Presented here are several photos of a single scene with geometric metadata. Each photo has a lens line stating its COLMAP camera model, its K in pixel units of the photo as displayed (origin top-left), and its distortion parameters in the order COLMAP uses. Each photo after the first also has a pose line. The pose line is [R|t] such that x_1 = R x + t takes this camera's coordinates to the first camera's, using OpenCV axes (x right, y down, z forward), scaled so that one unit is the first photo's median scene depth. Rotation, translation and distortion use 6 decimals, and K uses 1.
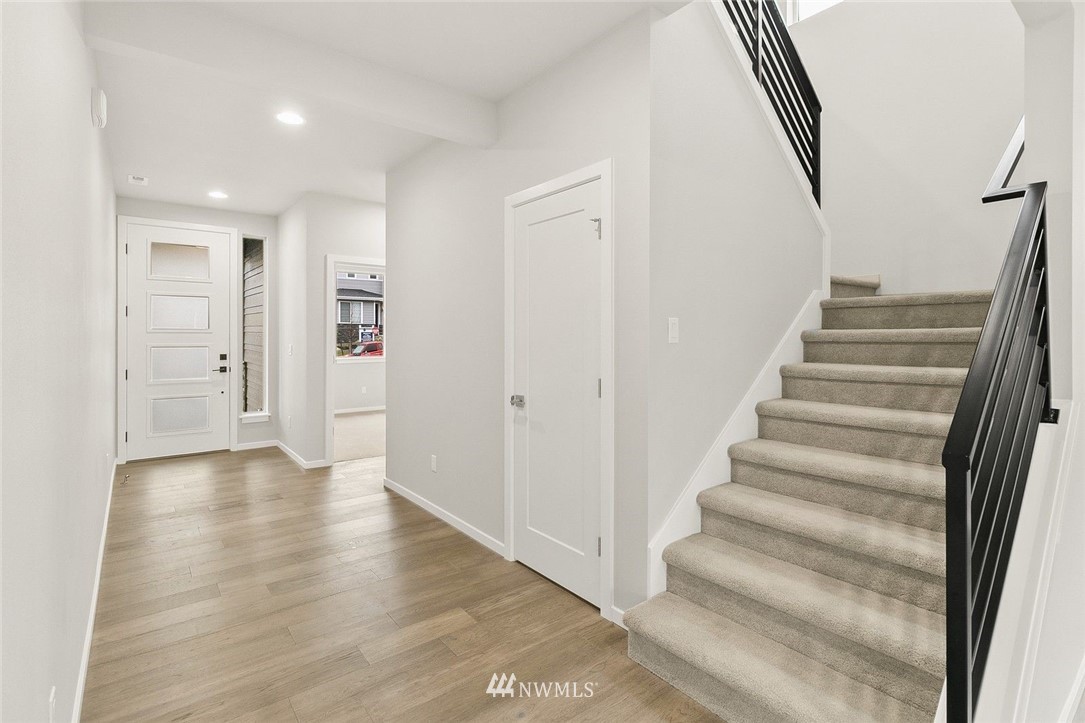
lens RADIAL K [[515.3, 0, 525.1], [0, 515.3, 333.9], [0, 0, 1]] dist [0.002043, 0.000573]
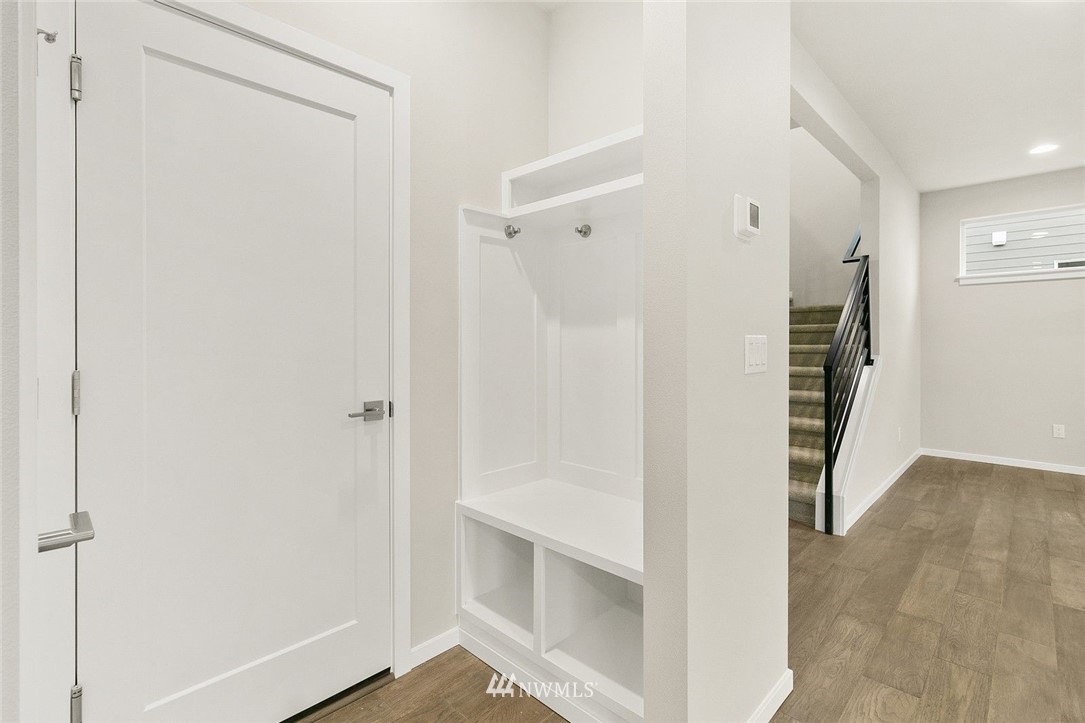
lens RADIAL K [[503.2, 0, 536.6], [0, 503.2, 341.3], [0, 0, 1]] dist [0.002489, 0.000414]
pose [[0.988928, -0.000840, 0.148393, -0.671332], [-0.000082, 0.999981, 0.006204, 0.054920], [-0.148395, -0.006147, 0.988909, -0.867545]]
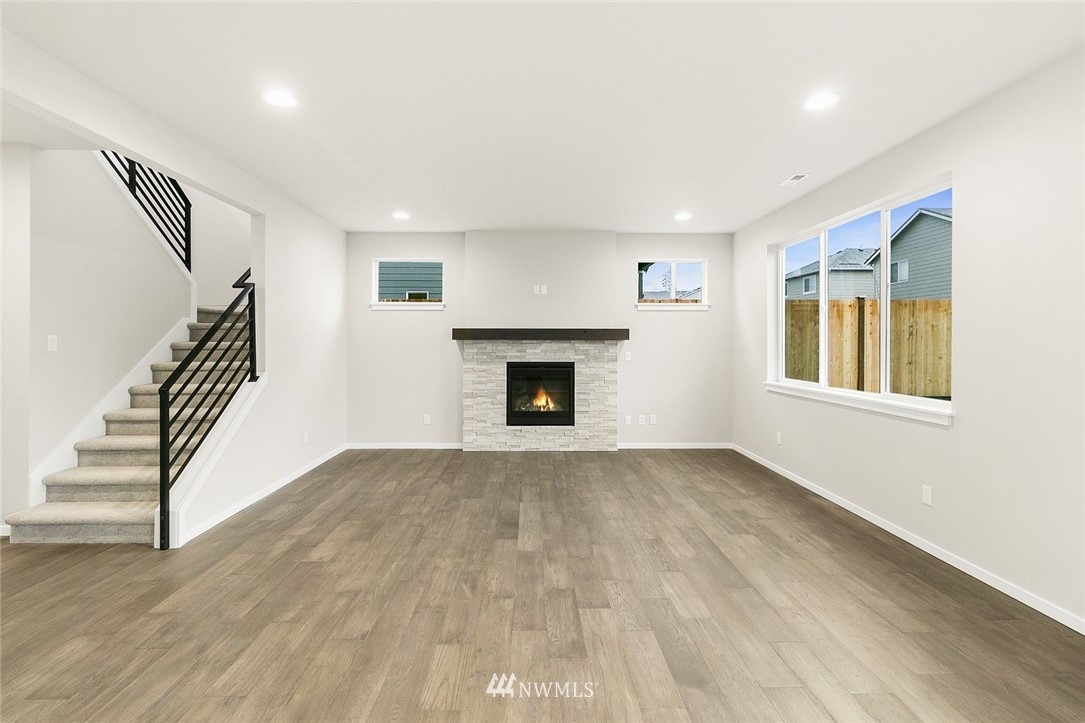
lens RADIAL K [[506.0, 0, 538.4], [0, 506.0, 343.9], [0, 0, 1]] dist [0.000065, 0.000093]
pose [[0.586955, -0.001055, 0.809619, -0.128322], [-0.004802, 0.999977, 0.004784, -0.023629], [-0.809605, -0.006696, 0.586936, -1.437162]]
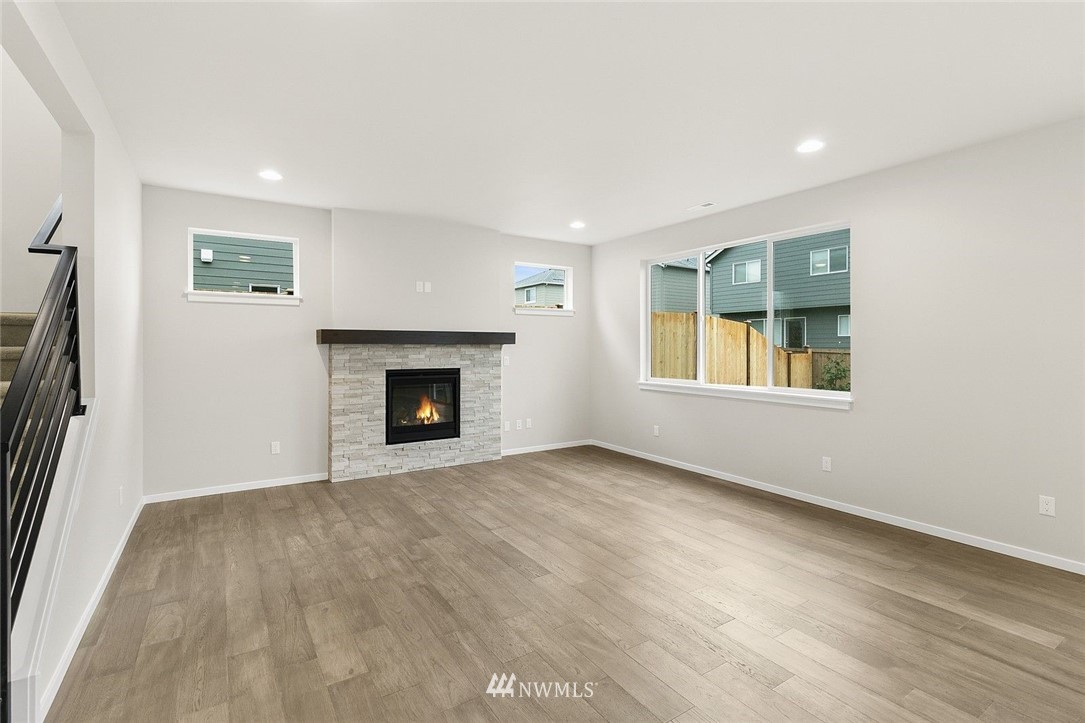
lens RADIAL K [[498.0, 0, 538.5], [0, 498.0, 348.2], [0, 0, 1]] dist [0.001484, 0.000433]
pose [[0.071990, -0.004113, 0.997397, -0.265808], [-0.005195, 0.999976, 0.004498, -0.025863], [-0.997392, -0.005505, 0.071967, -0.360618]]
